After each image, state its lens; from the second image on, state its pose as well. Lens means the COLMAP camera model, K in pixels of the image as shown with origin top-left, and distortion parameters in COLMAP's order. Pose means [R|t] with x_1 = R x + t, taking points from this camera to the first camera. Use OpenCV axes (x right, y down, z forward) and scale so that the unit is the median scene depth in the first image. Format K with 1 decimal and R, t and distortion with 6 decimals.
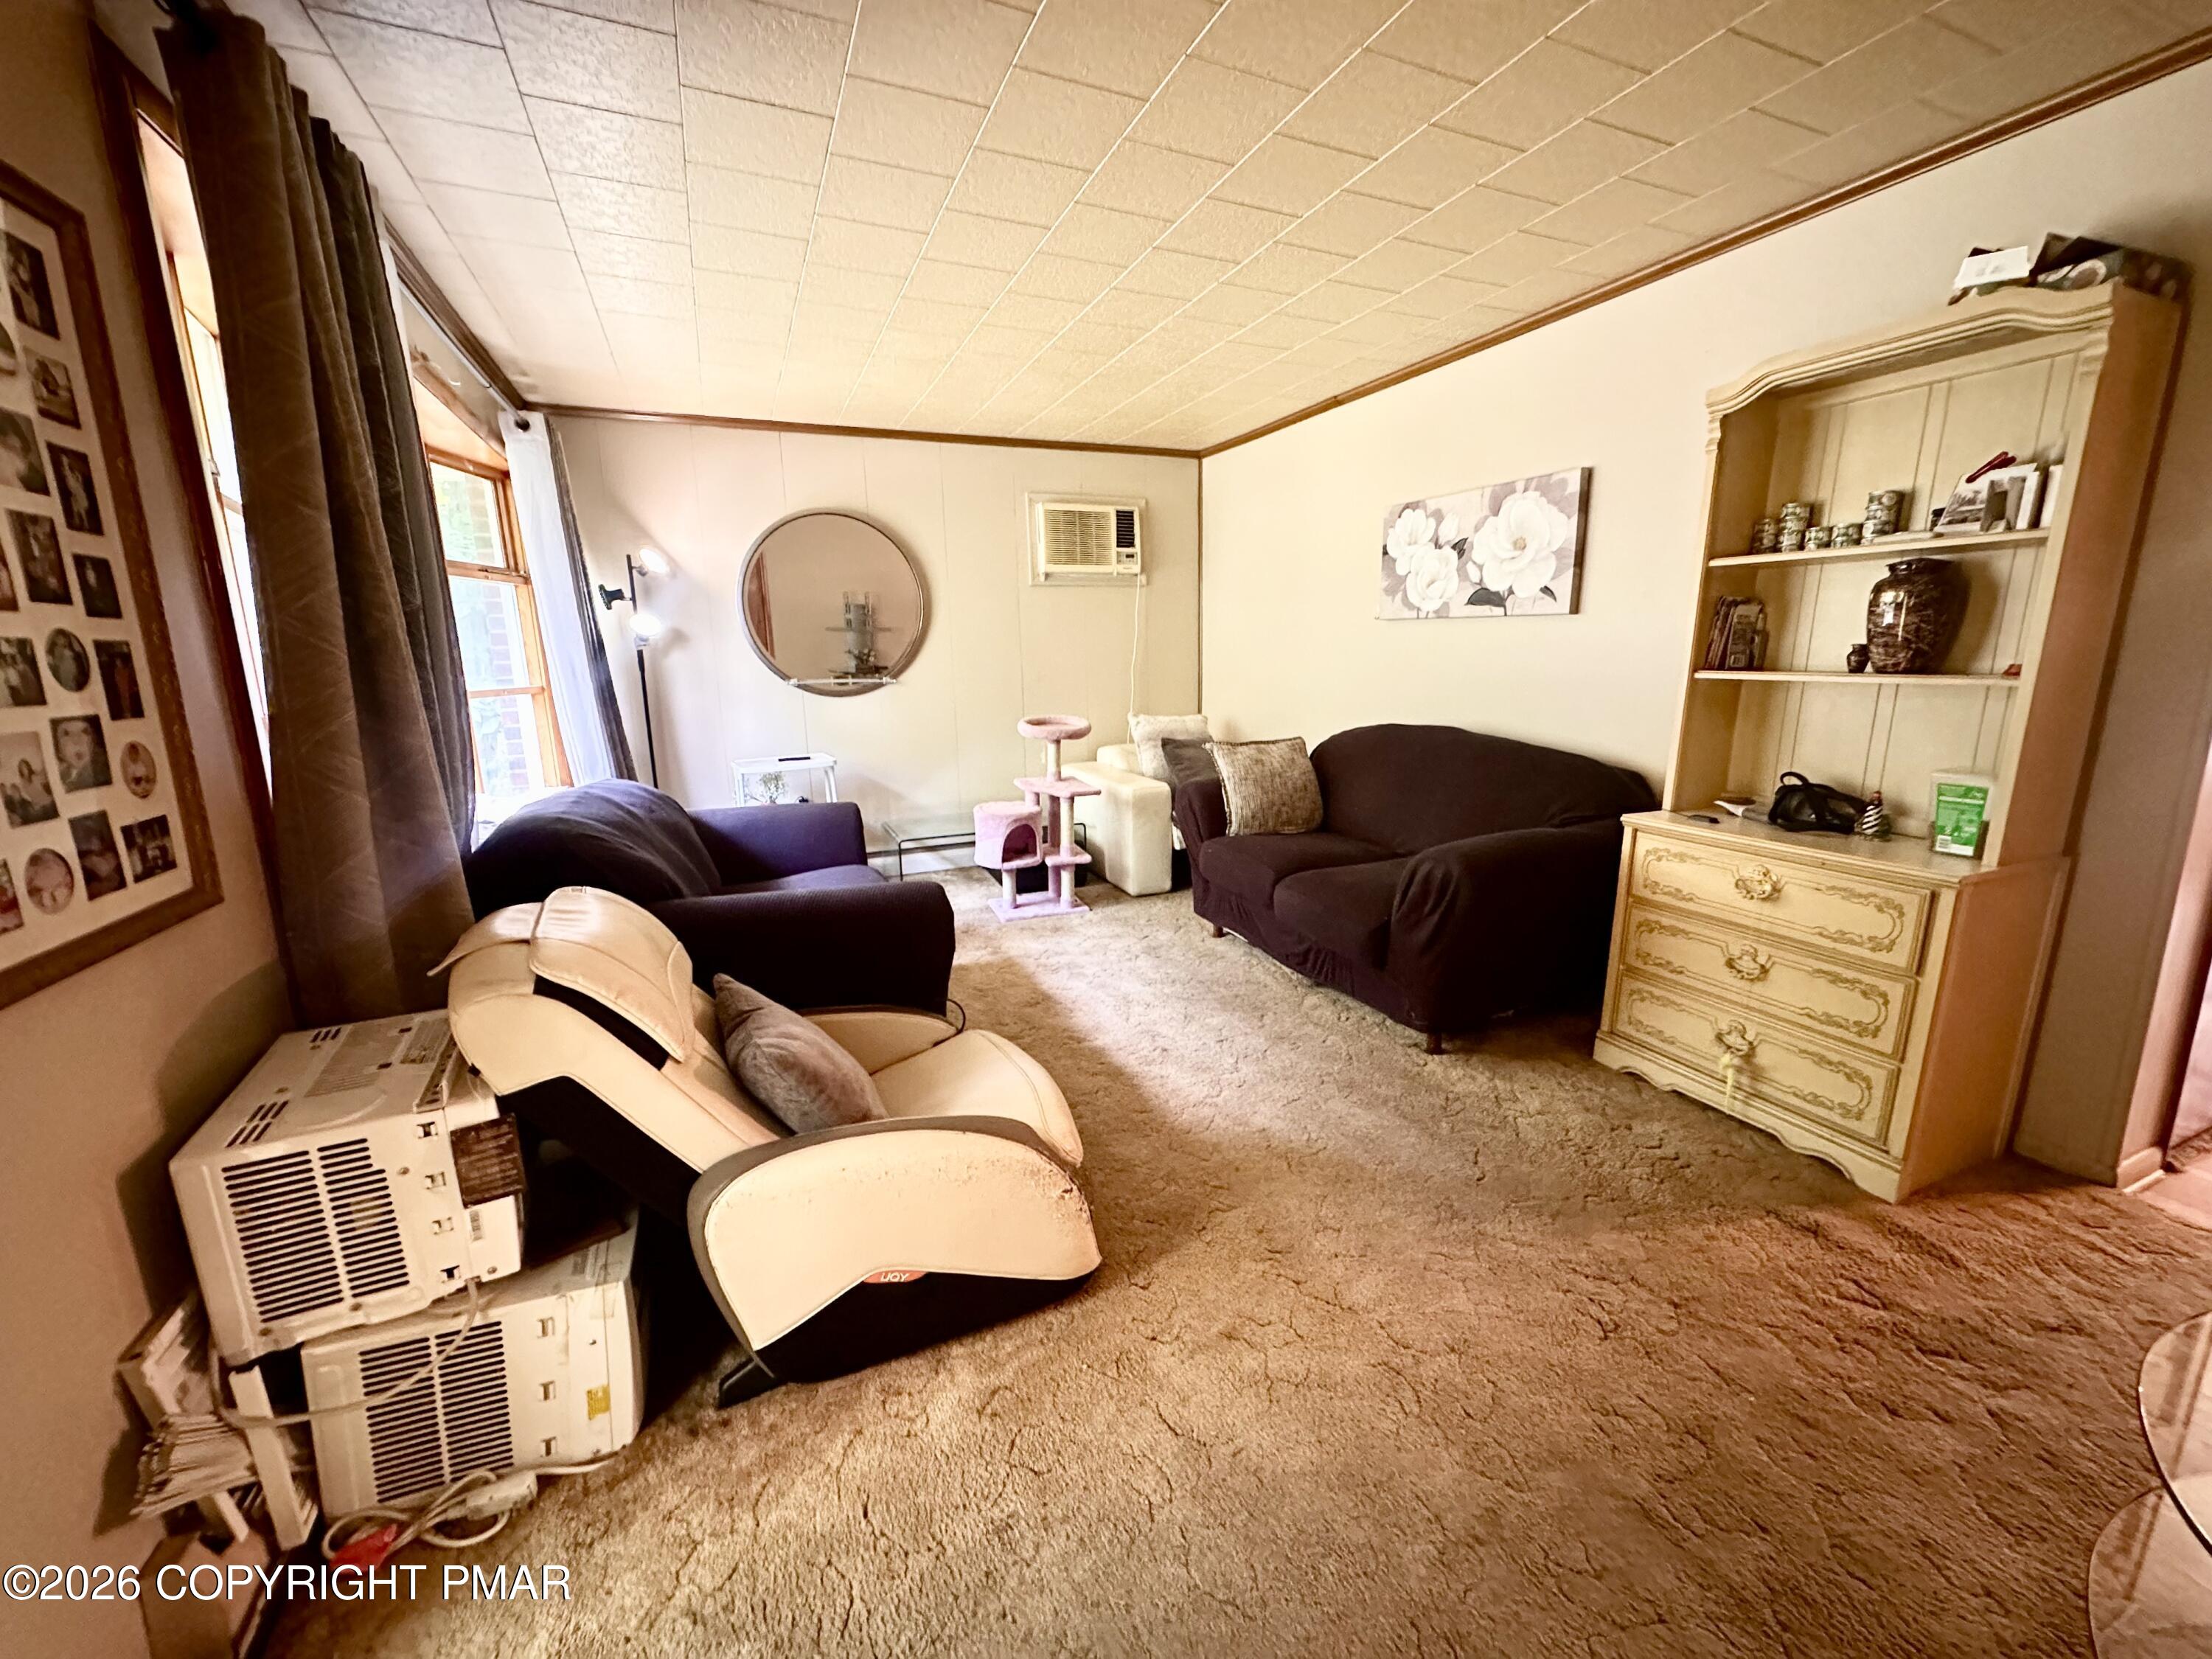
lens RADIAL K [[863.5, 0, 1106.0], [0, 863.5, 829.5], [0, 0, 1]] dist [-0.008890, 0.000007]
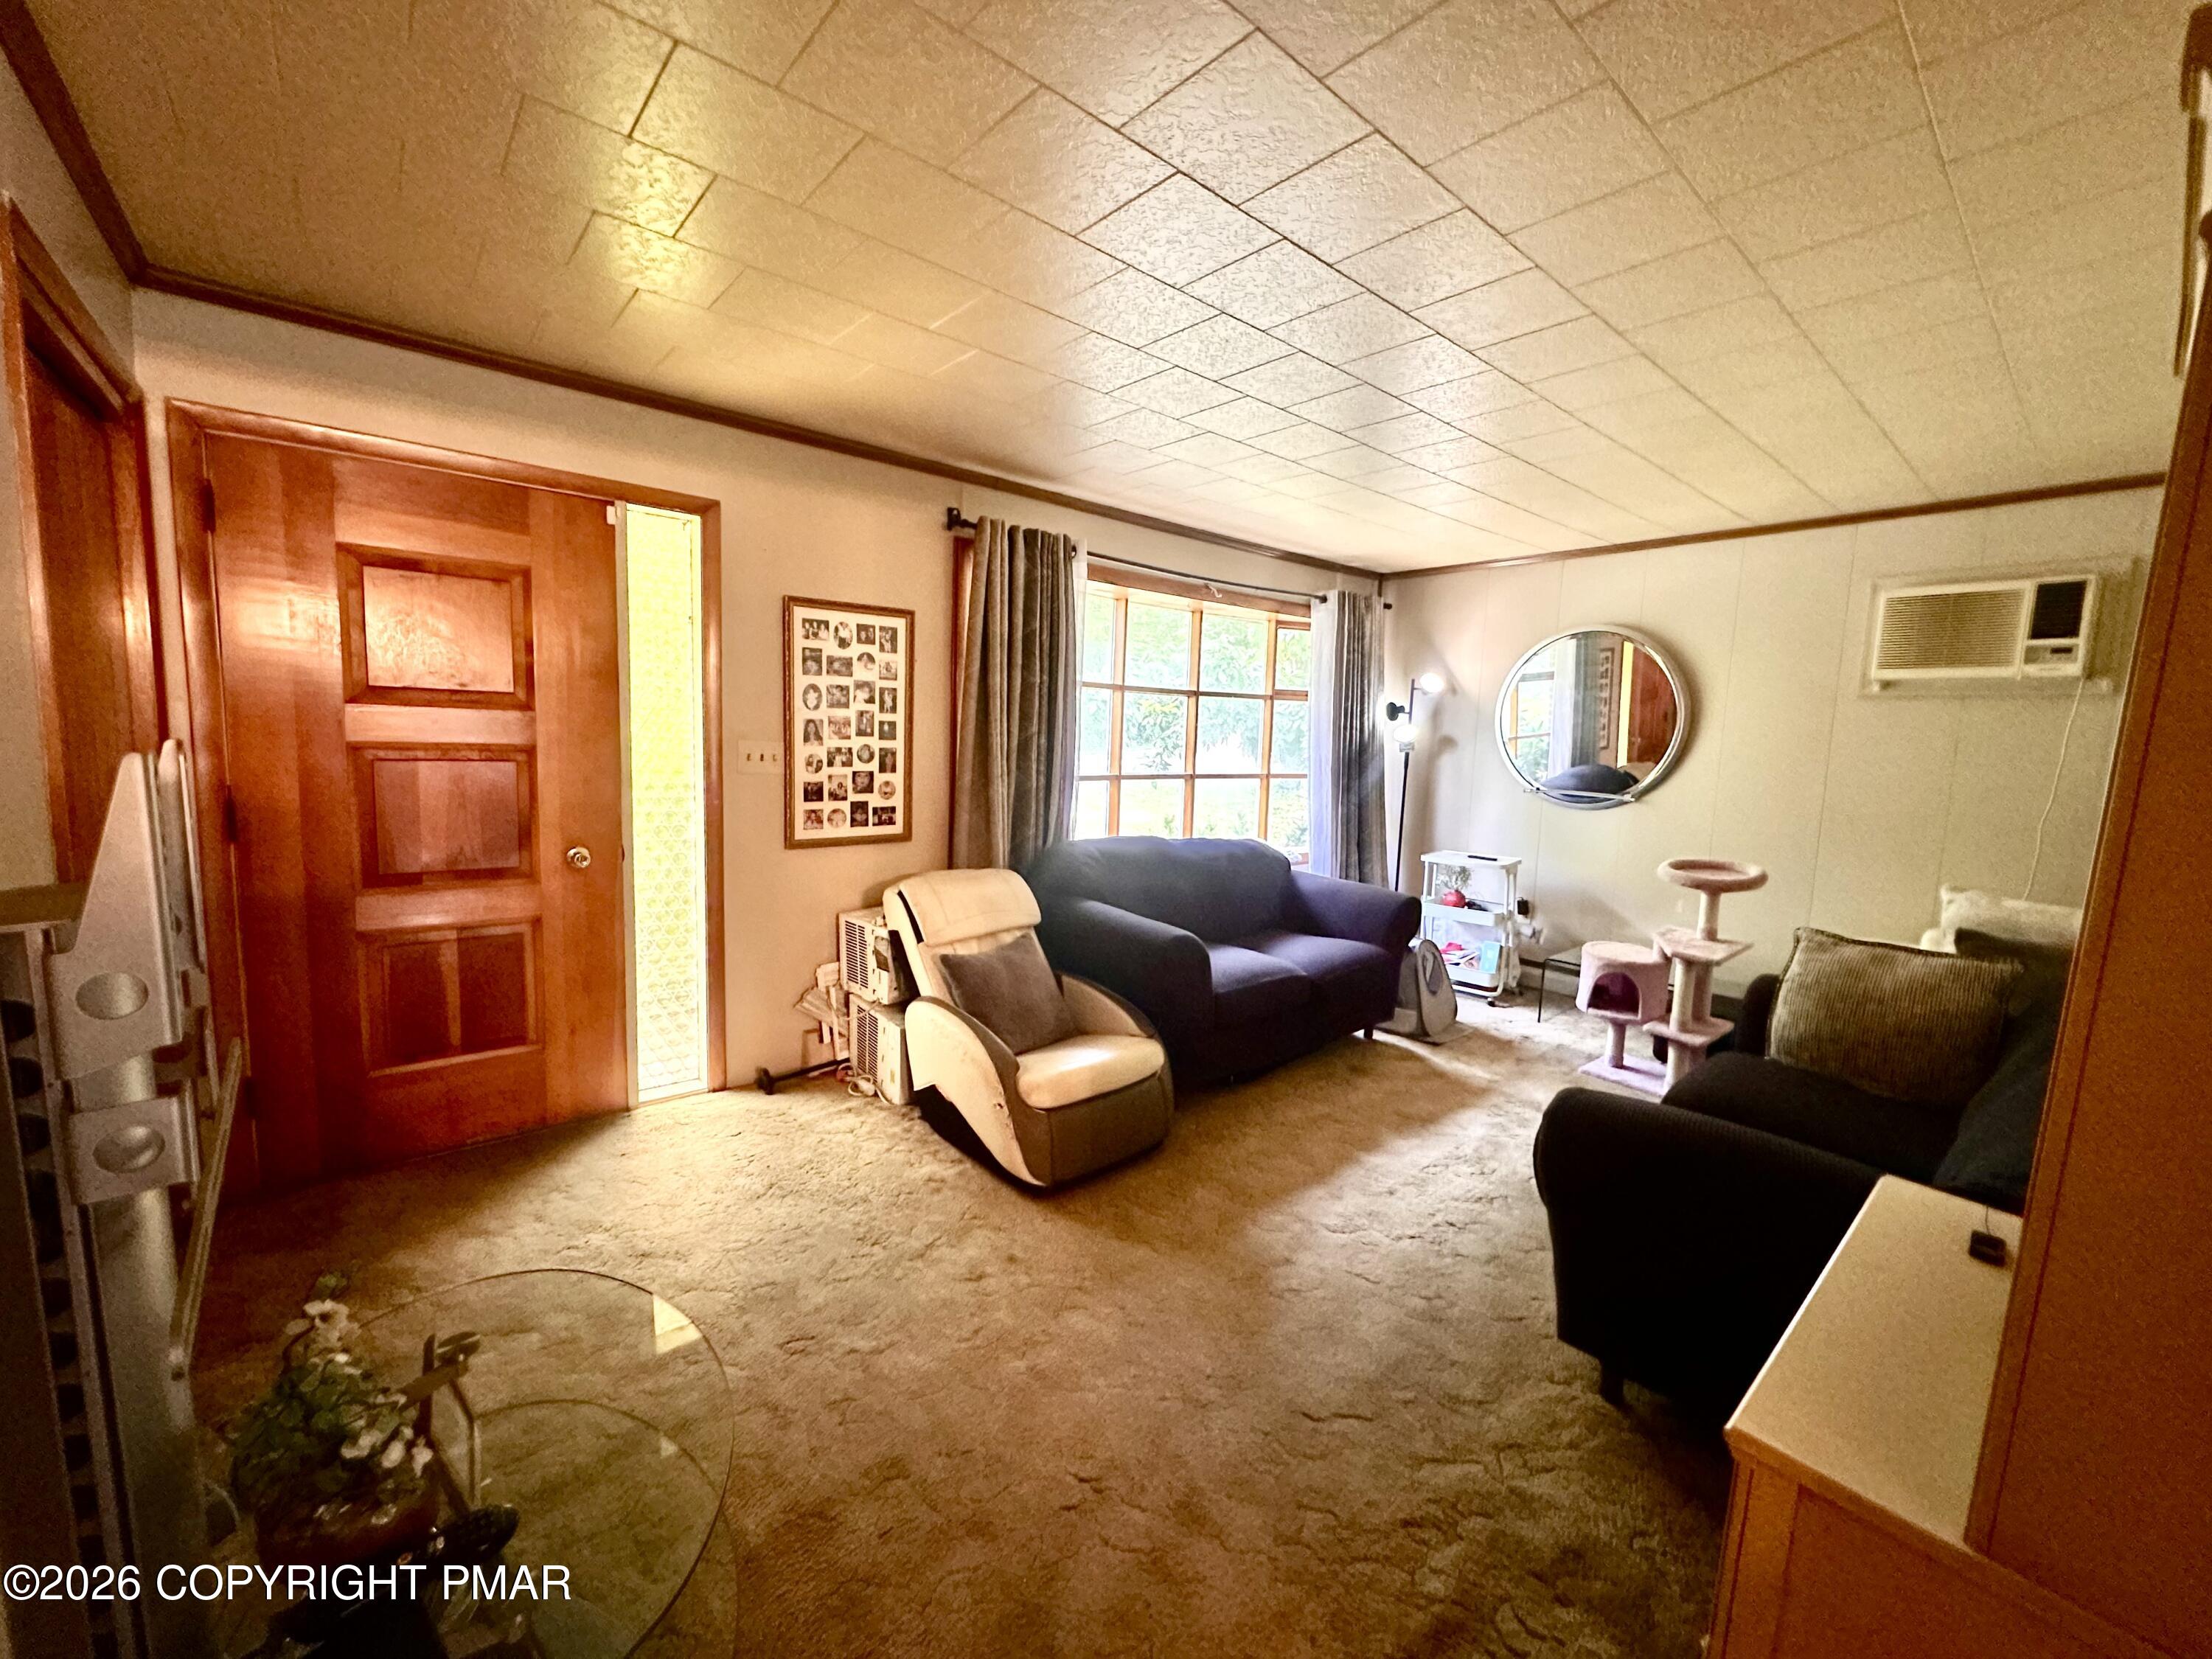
lens RADIAL K [[889.6, 0, 1138.7], [0, 889.6, 822.6], [0, 0, 1]] dist [-0.001466, -0.000088]
pose [[0.316845, 0.130142, -0.939506, 1.515369], [-0.229025, 0.971729, 0.057367, -0.246130], [0.920411, 0.196994, 0.337693, 0.566364]]
